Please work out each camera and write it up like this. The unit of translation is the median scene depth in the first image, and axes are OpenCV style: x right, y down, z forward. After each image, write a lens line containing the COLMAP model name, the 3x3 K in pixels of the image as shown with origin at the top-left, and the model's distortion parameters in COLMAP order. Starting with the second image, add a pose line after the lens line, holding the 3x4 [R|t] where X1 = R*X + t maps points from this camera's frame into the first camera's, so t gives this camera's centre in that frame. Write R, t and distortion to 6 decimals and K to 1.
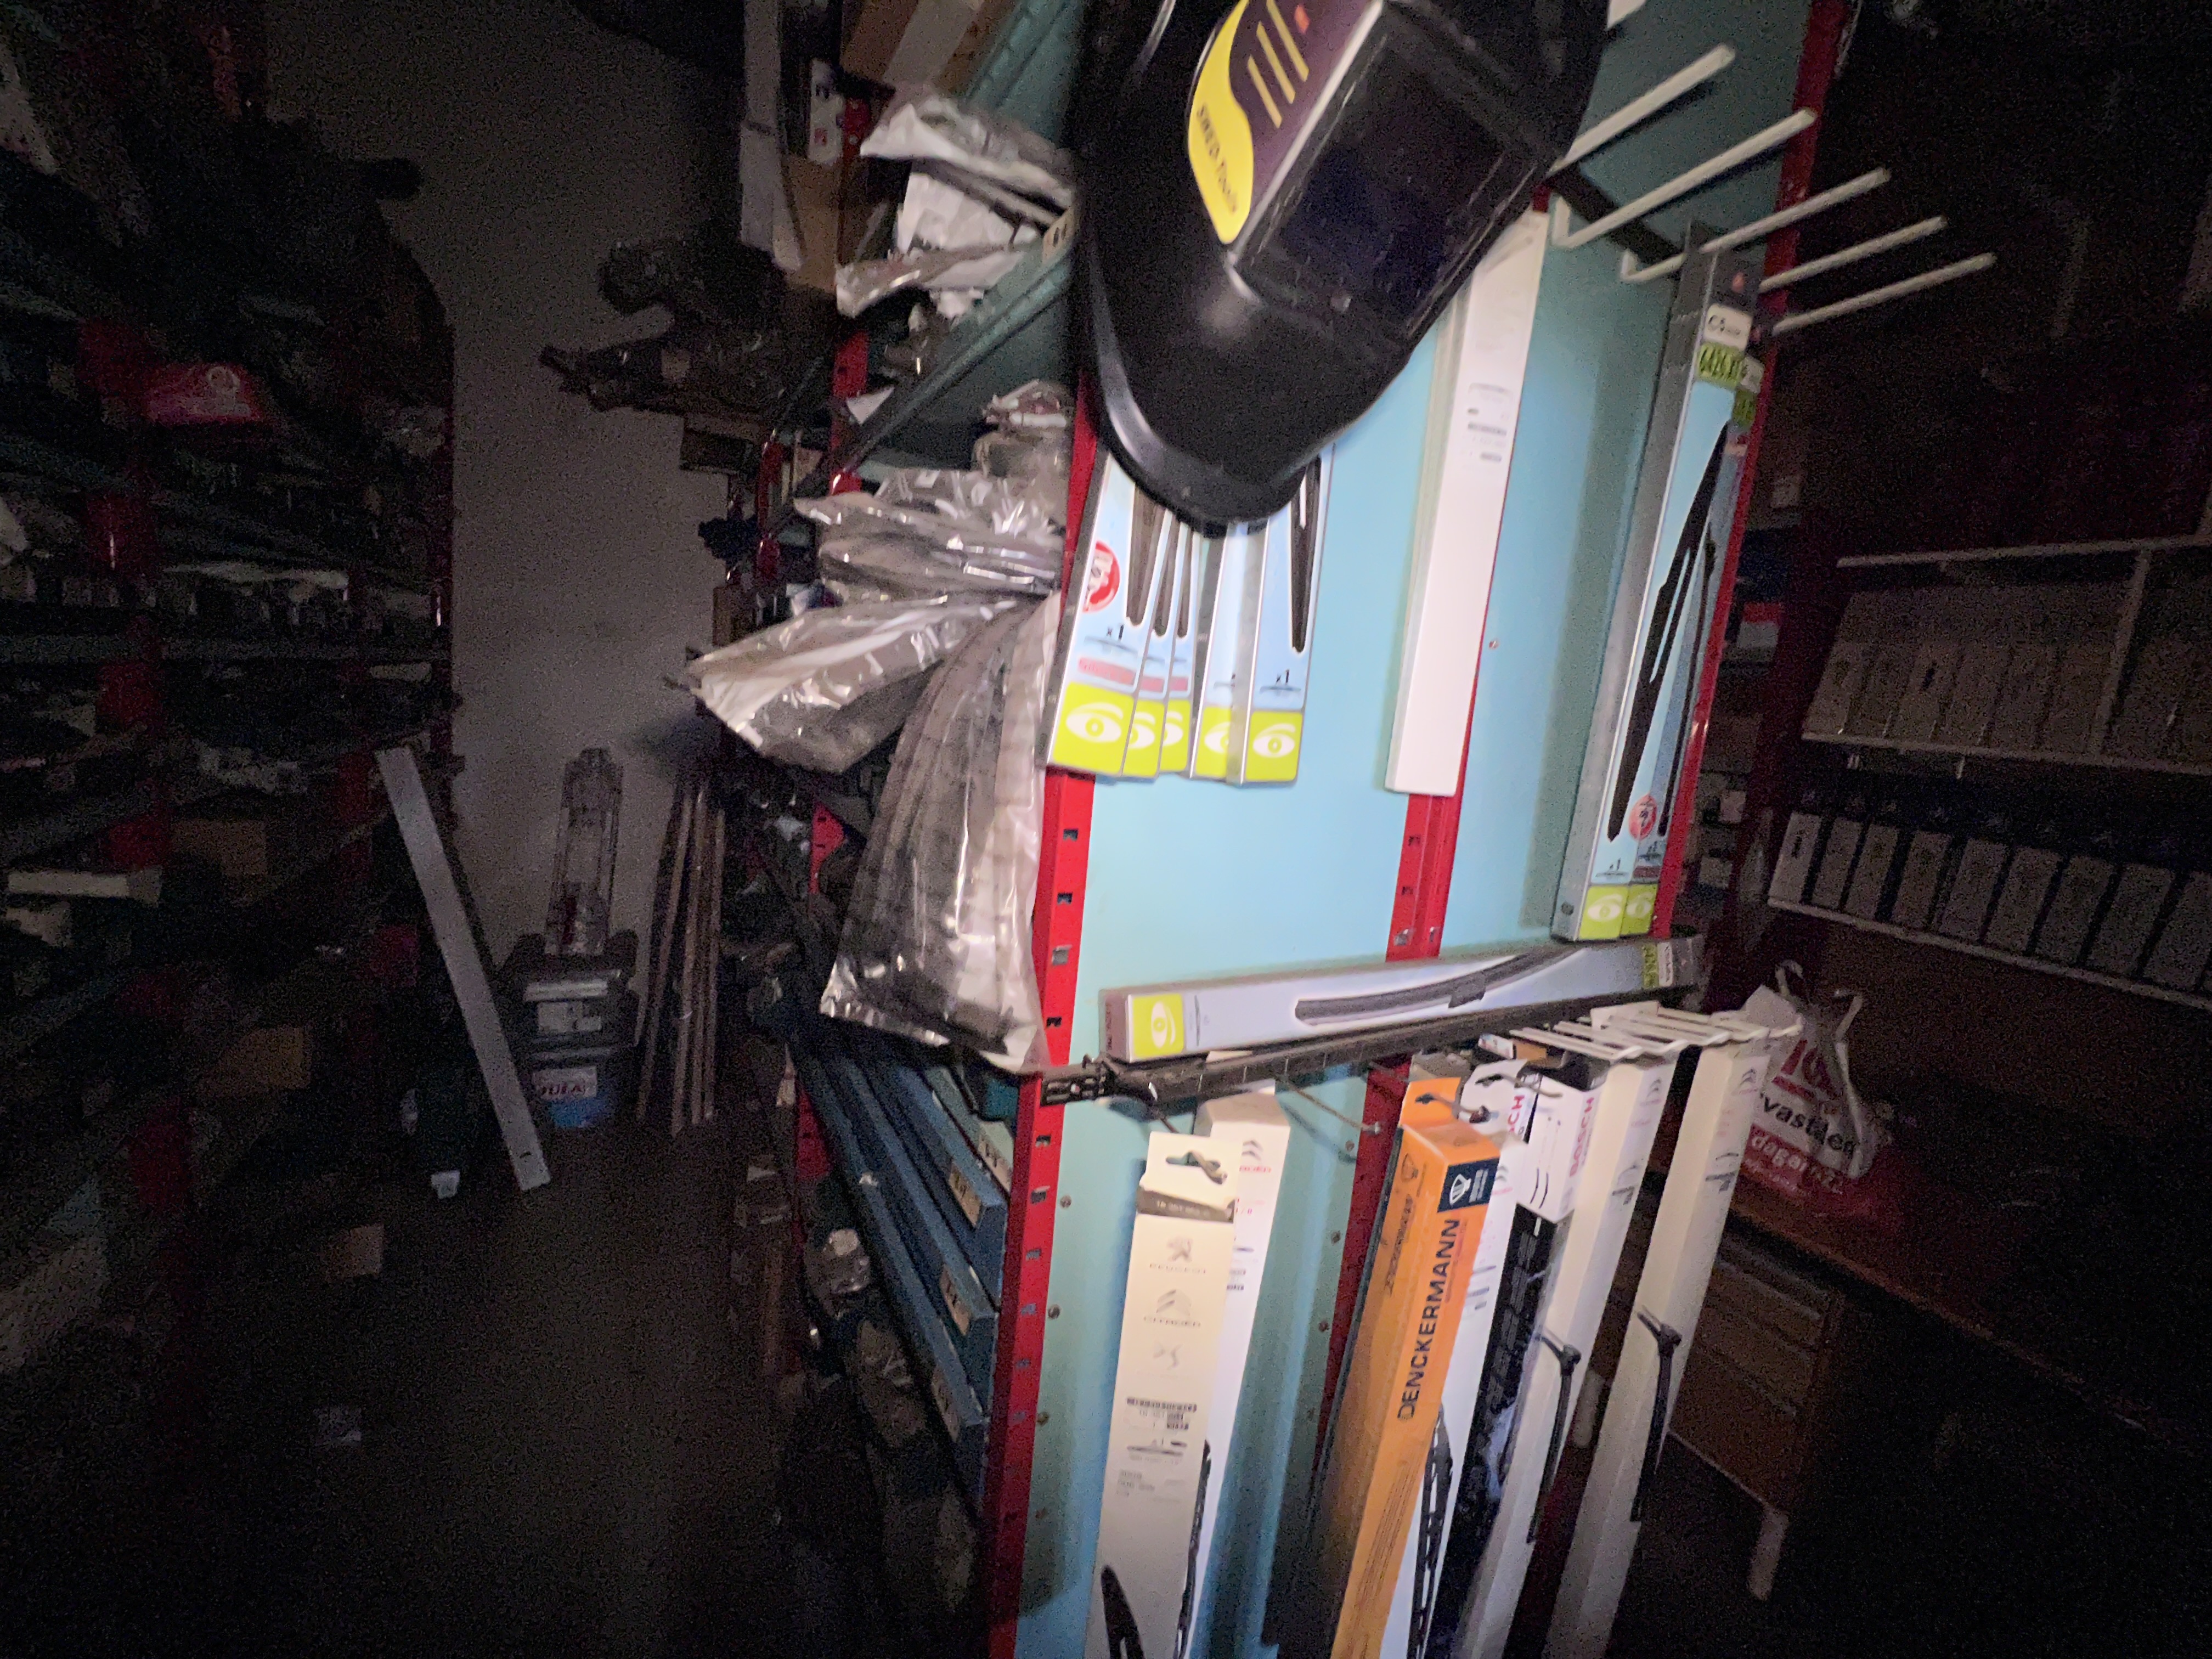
lens RADIAL K [[890.3, 0, 1103.1], [0, 890.3, 830.4], [0, 0, 1]] dist [-0.005582, 0.001498]
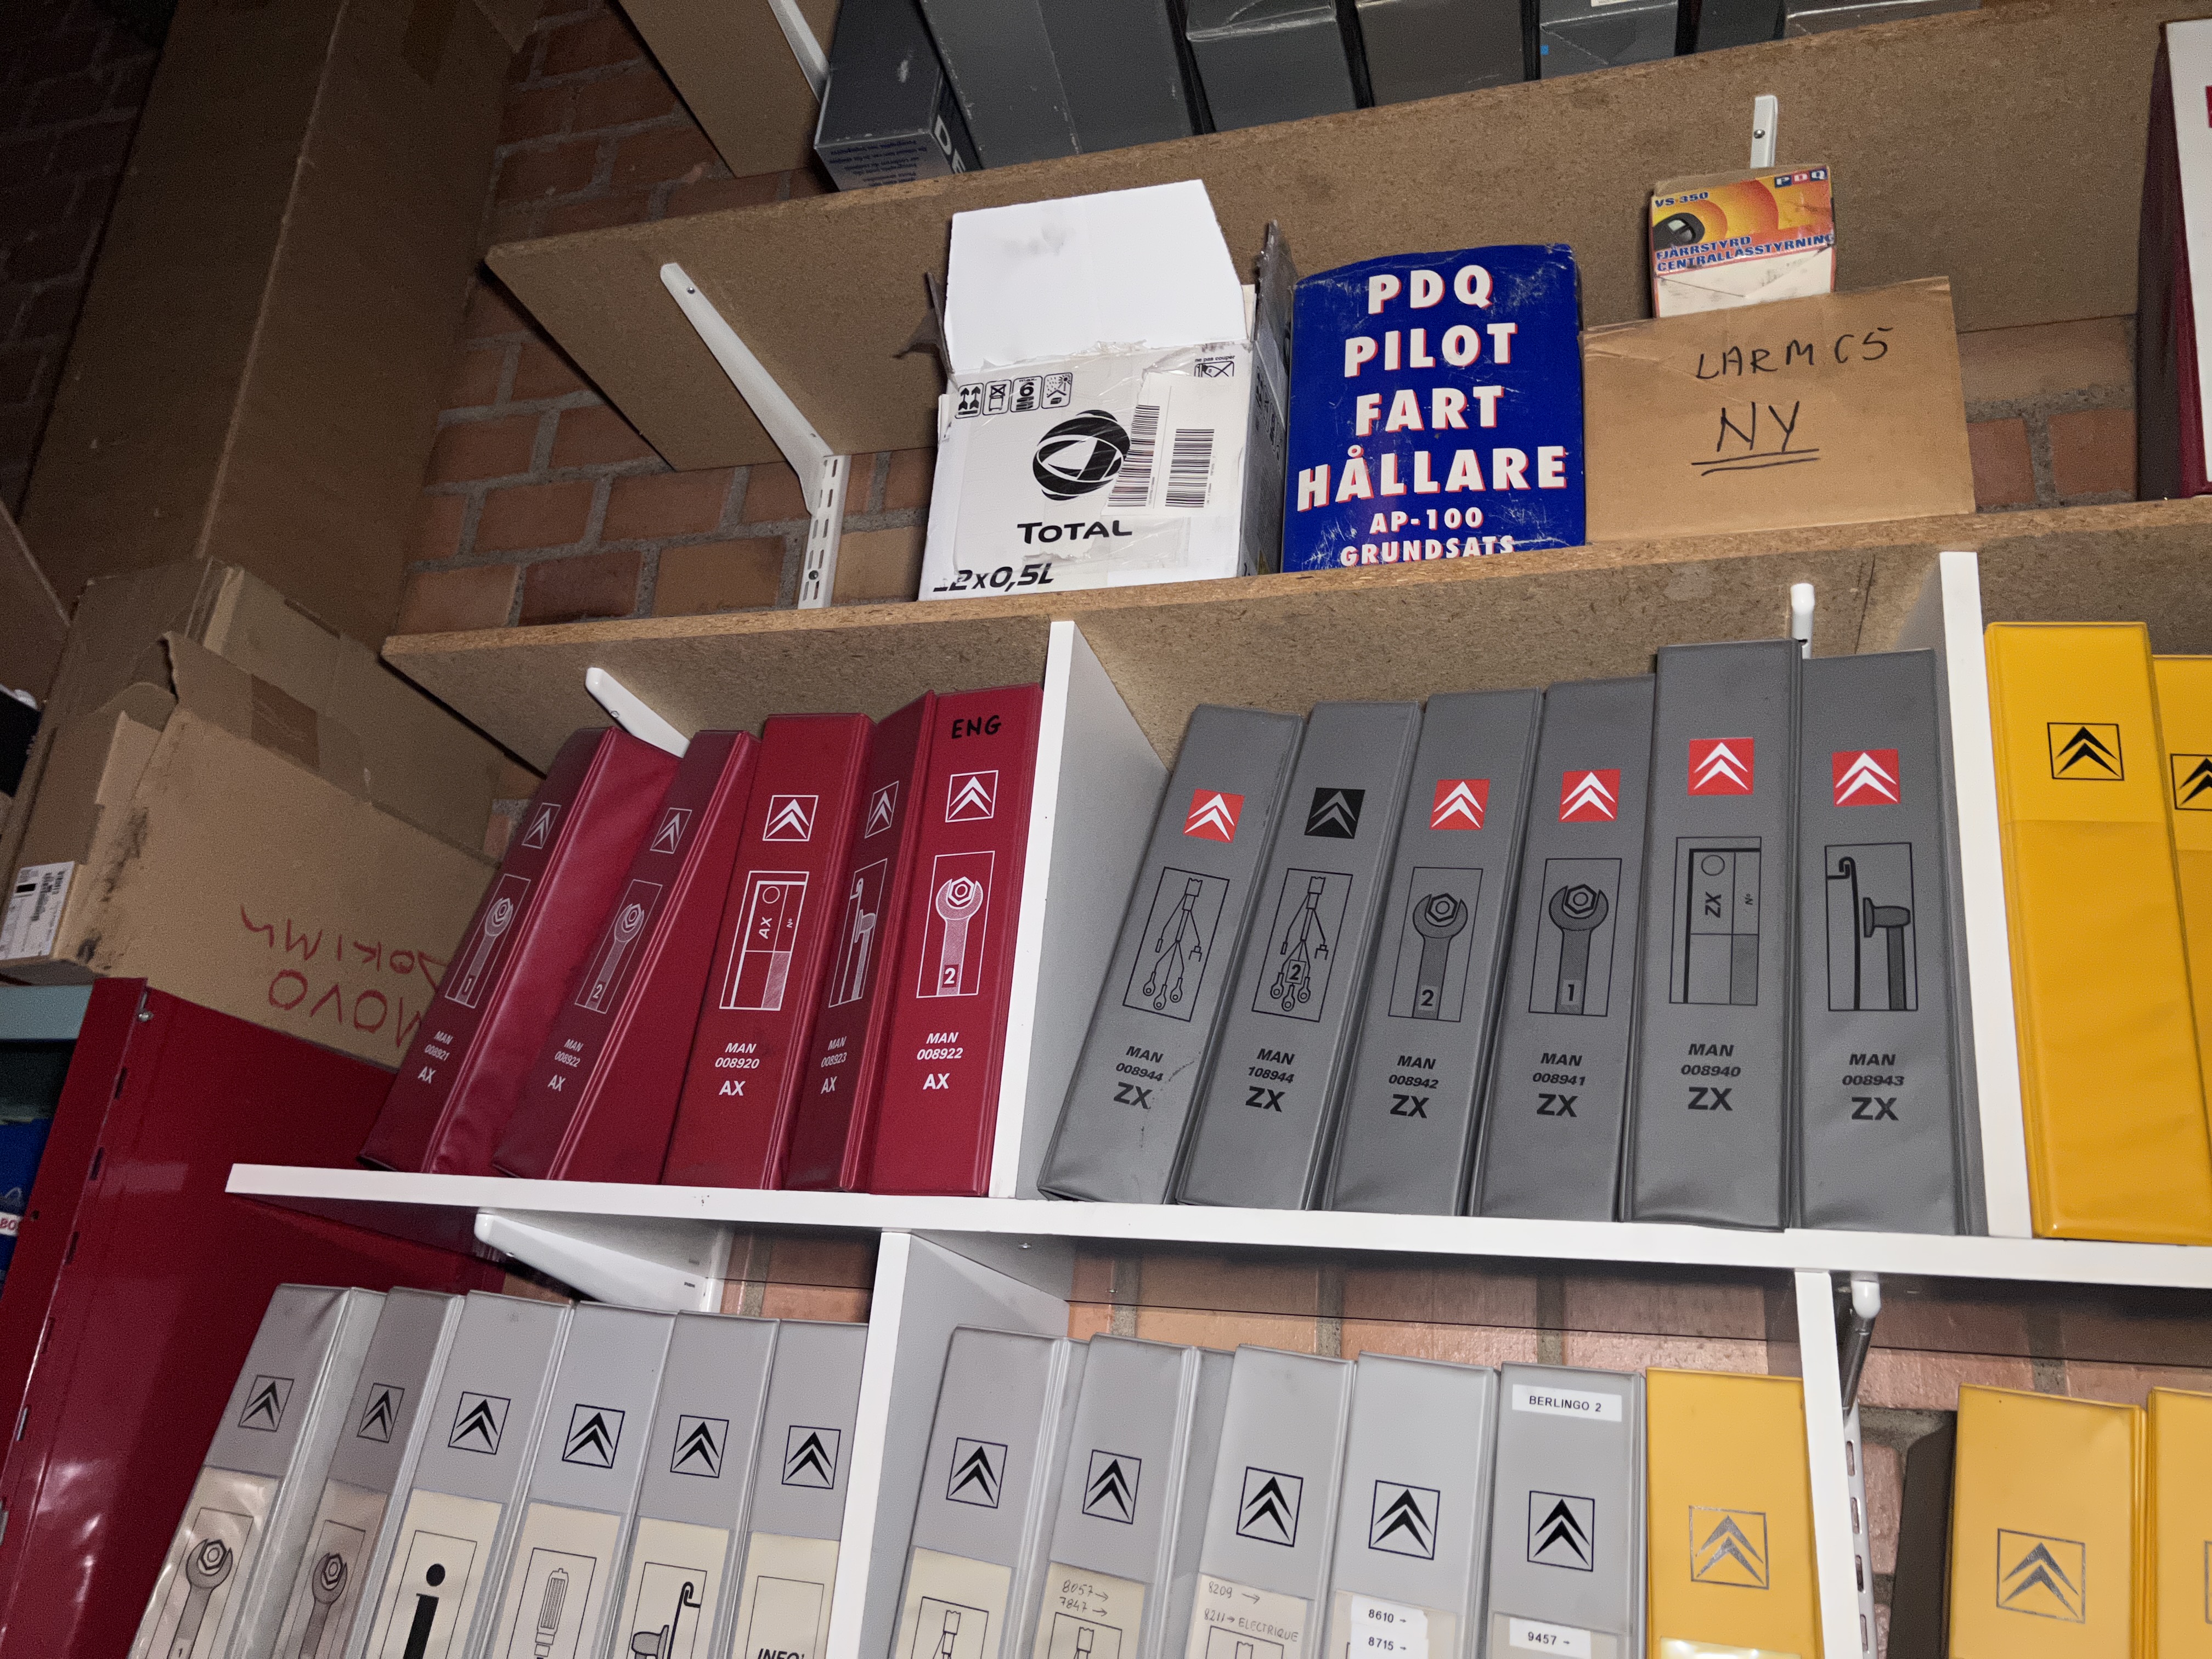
lens RADIAL K [[1679.2, 0, 1099.7], [0, 1679.2, 832.4], [0, 0, 1]] dist [0.034779, -0.043569]
pose [[0.697654, 0.220658, 0.681608, 0.796186], [0.092967, 0.915461, -0.391520, -0.207076], [-0.710377, 0.336512, 0.618161, 0.533207]]
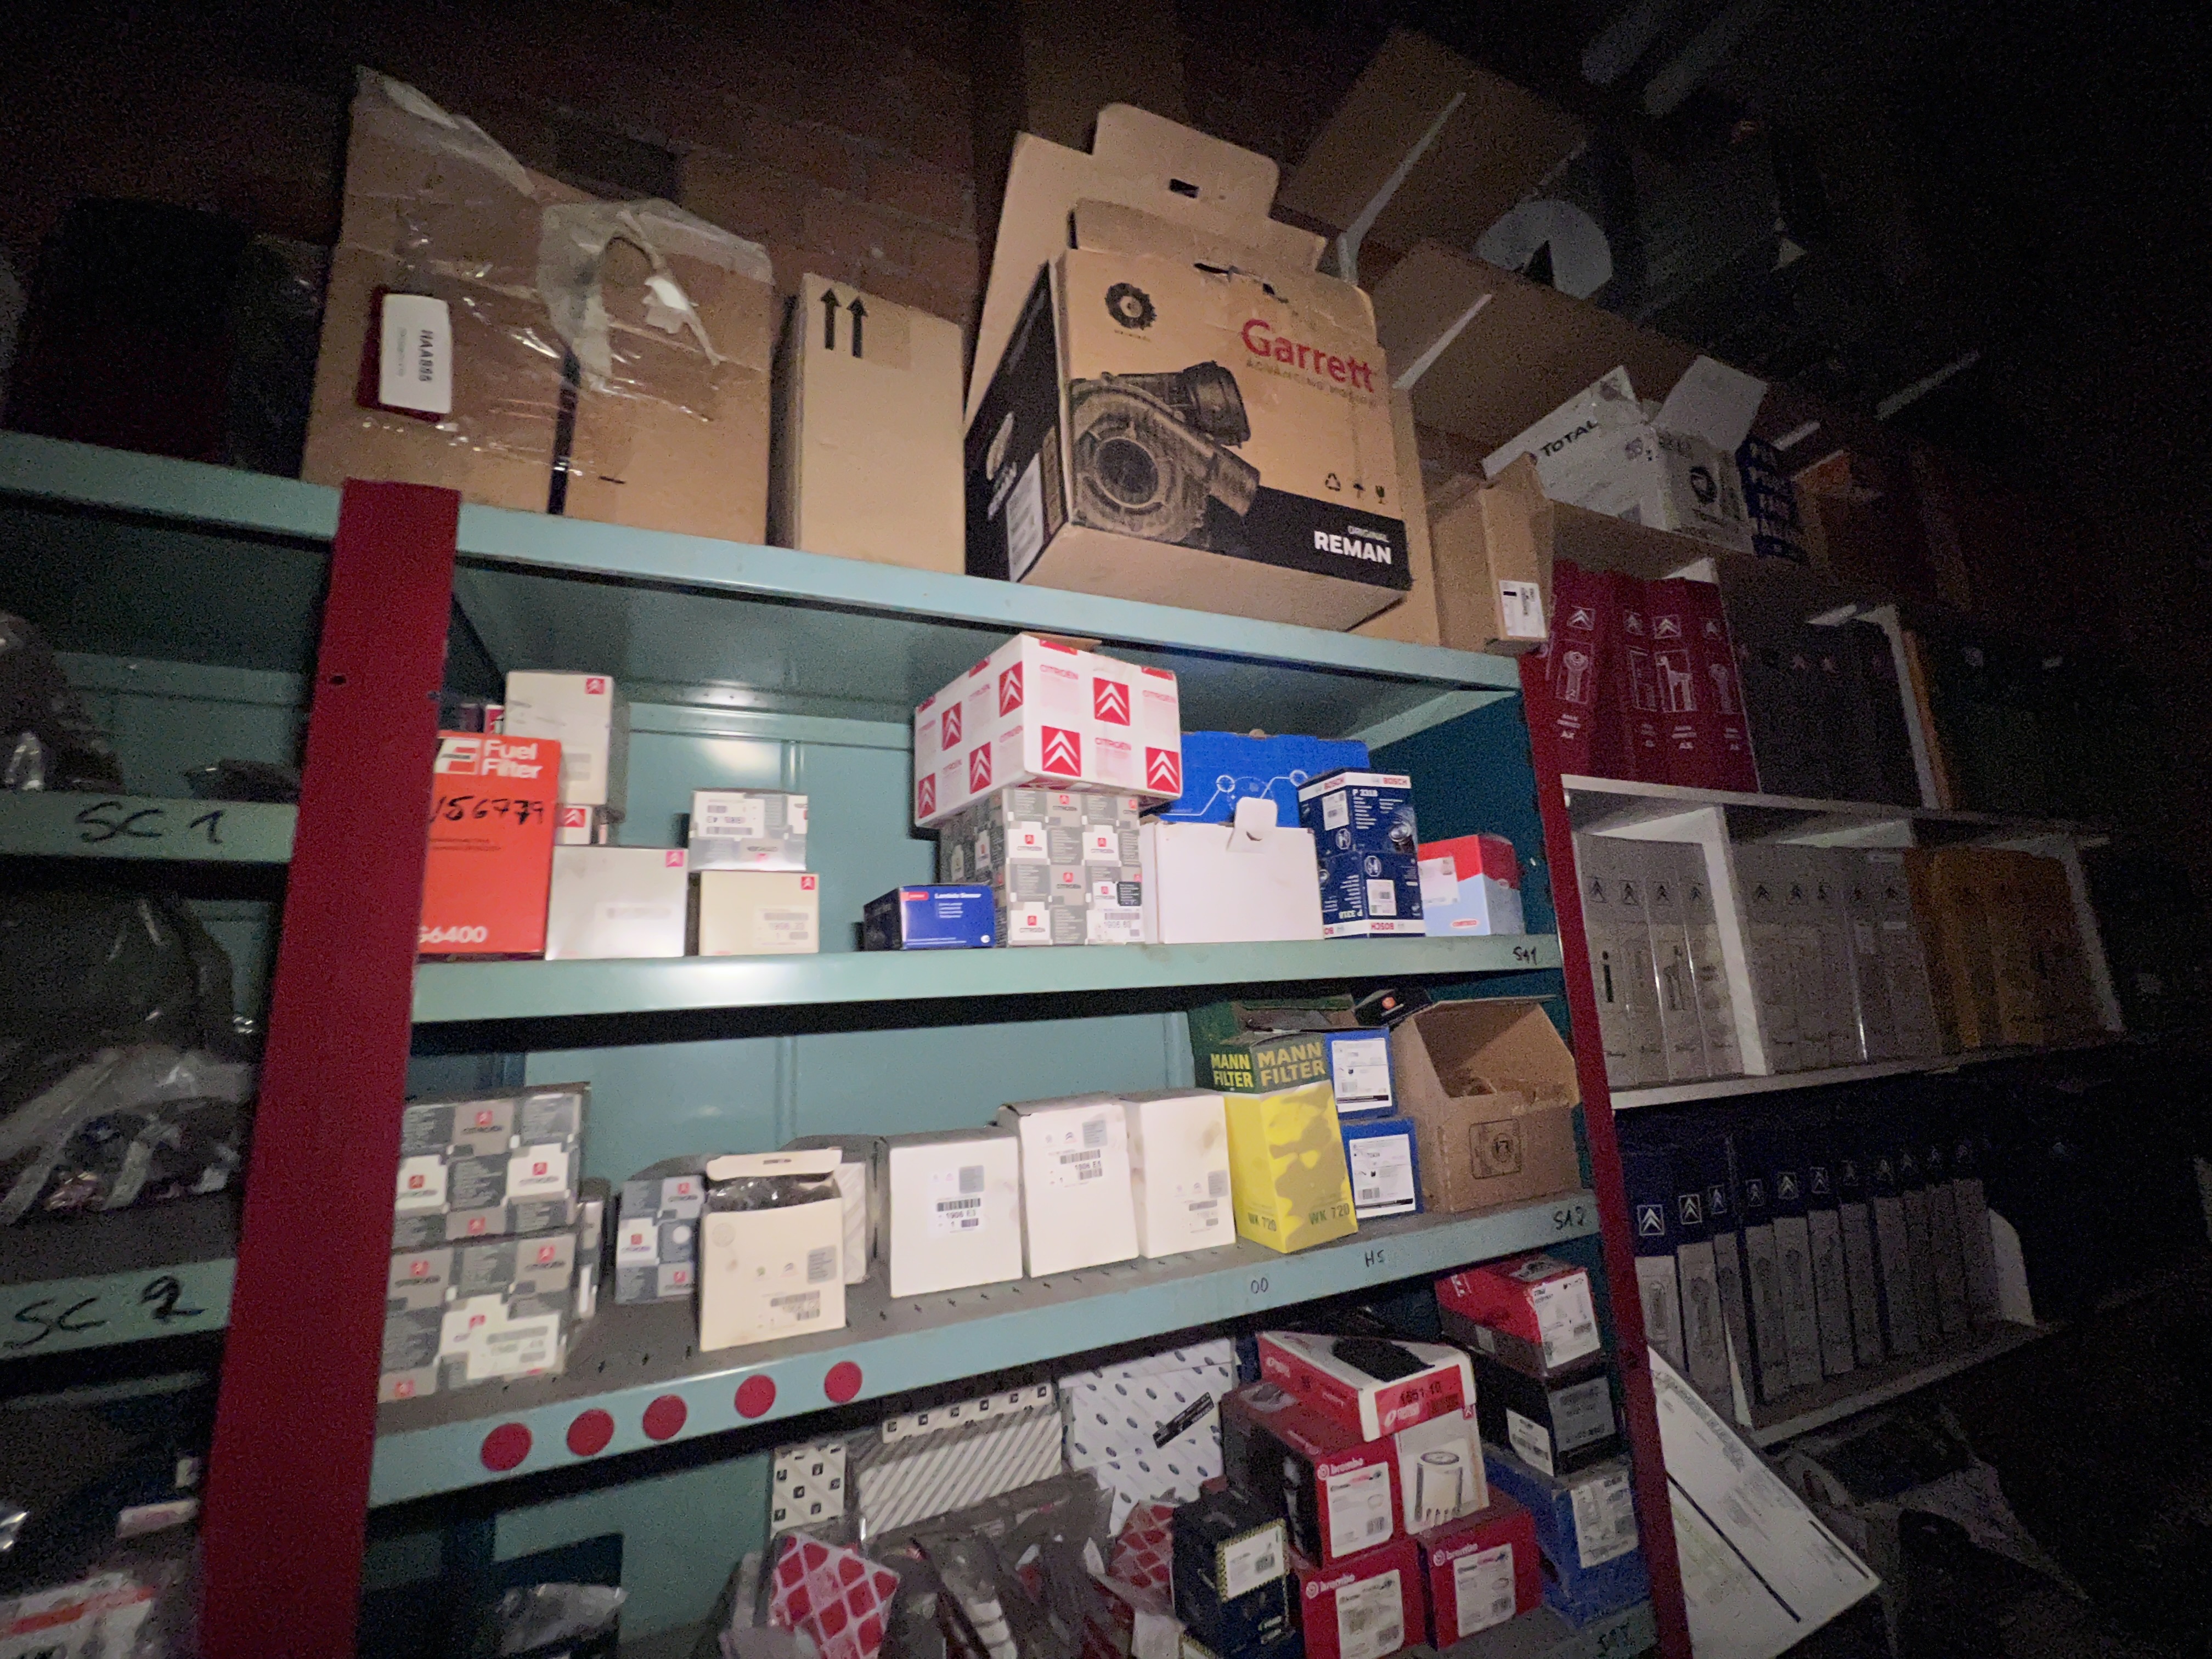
lens RADIAL K [[890.3, 0, 1103.7], [0, 890.3, 829.1], [0, 0, 1]] dist [-0.005582, 0.001498]
pose [[0.048280, 0.087774, 0.994970, 0.372122], [0.198085, 0.975505, -0.095669, -0.334797], [-0.978995, 0.201708, 0.029711, 1.543721]]
